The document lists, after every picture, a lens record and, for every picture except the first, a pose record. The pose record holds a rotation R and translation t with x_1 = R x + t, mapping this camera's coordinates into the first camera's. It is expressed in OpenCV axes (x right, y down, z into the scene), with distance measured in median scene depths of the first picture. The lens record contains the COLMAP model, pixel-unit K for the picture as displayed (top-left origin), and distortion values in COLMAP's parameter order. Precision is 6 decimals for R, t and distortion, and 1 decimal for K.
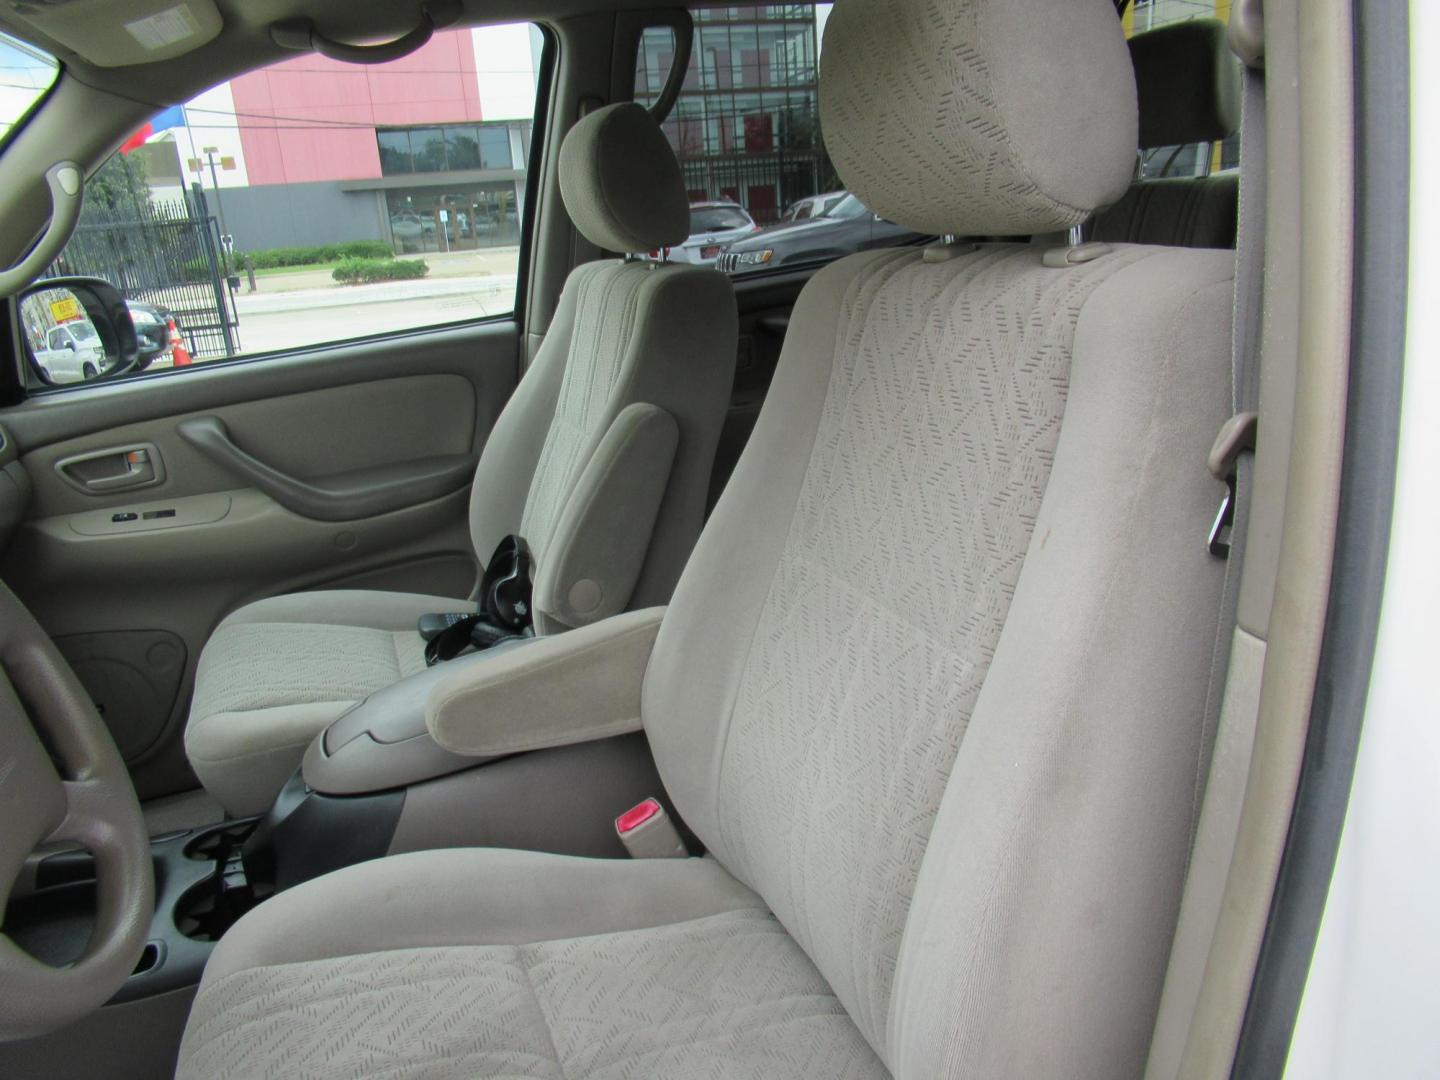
lens RADIAL K [[1082.1, 0, 720.0], [0, 1082.1, 546.2], [0, 0, 1]] dist [0.007117, -0.012654]
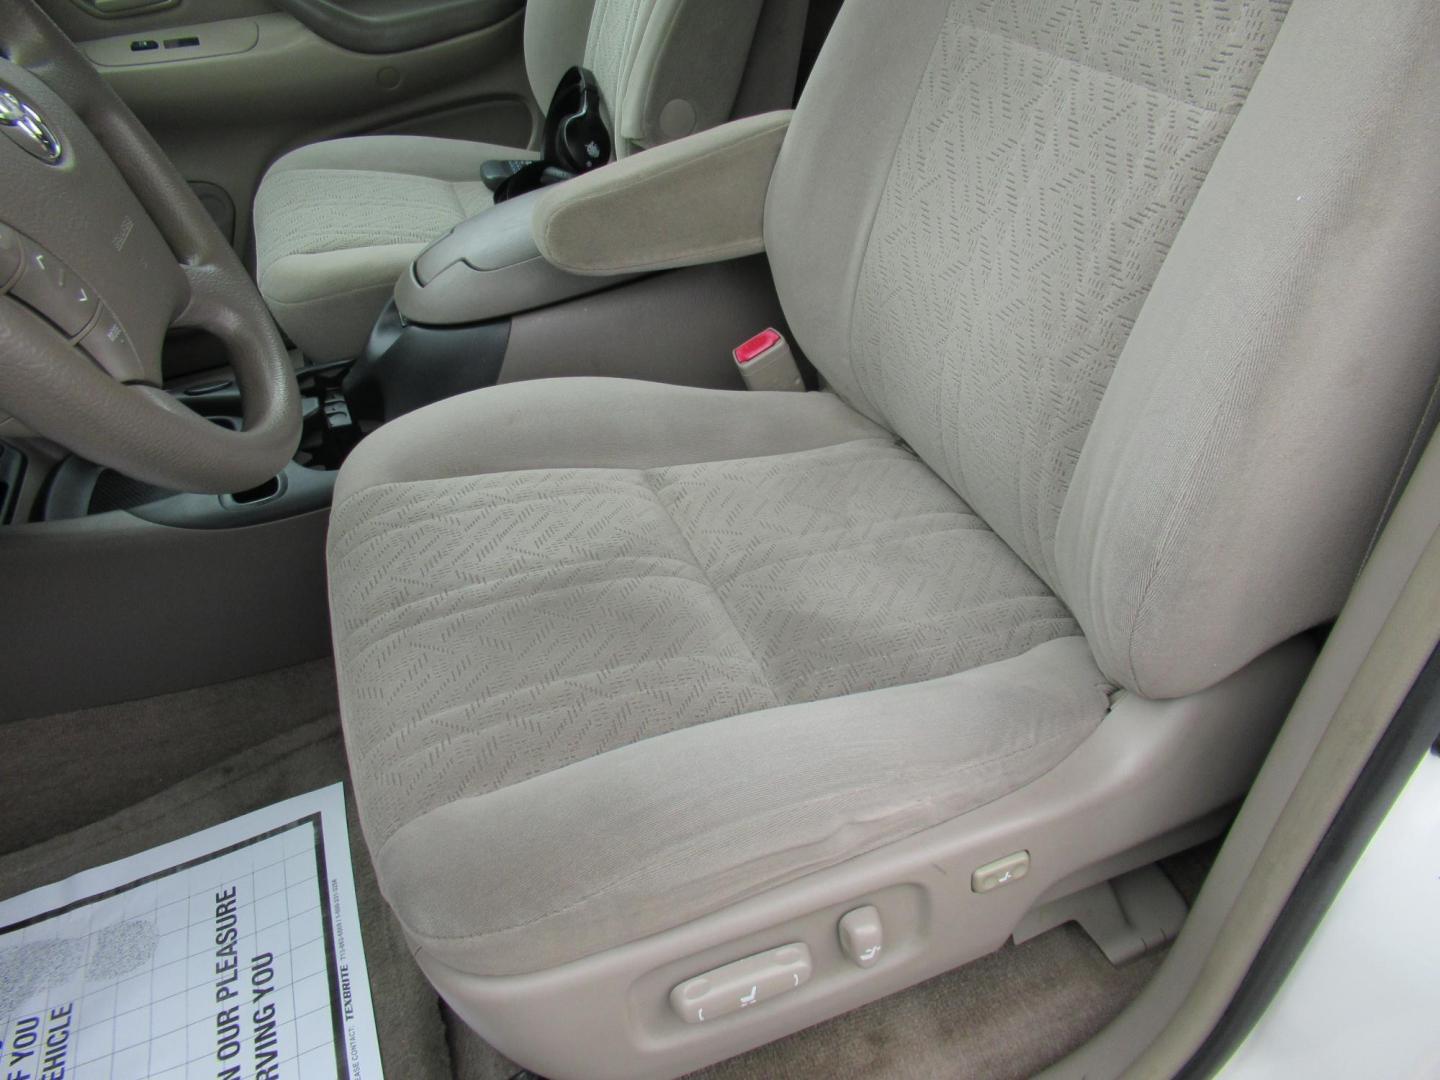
lens RADIAL K [[1082.1, 0, 719.9], [0, 1082.1, 537.3], [0, 0, 1]] dist [0.007117, -0.012654]
pose [[0.999854, 0.001422, -0.017005, -0.106406], [0.004371, 0.941913, 0.335830, 0.102258], [0.016494, -0.335855, 0.941769, 0.056879]]
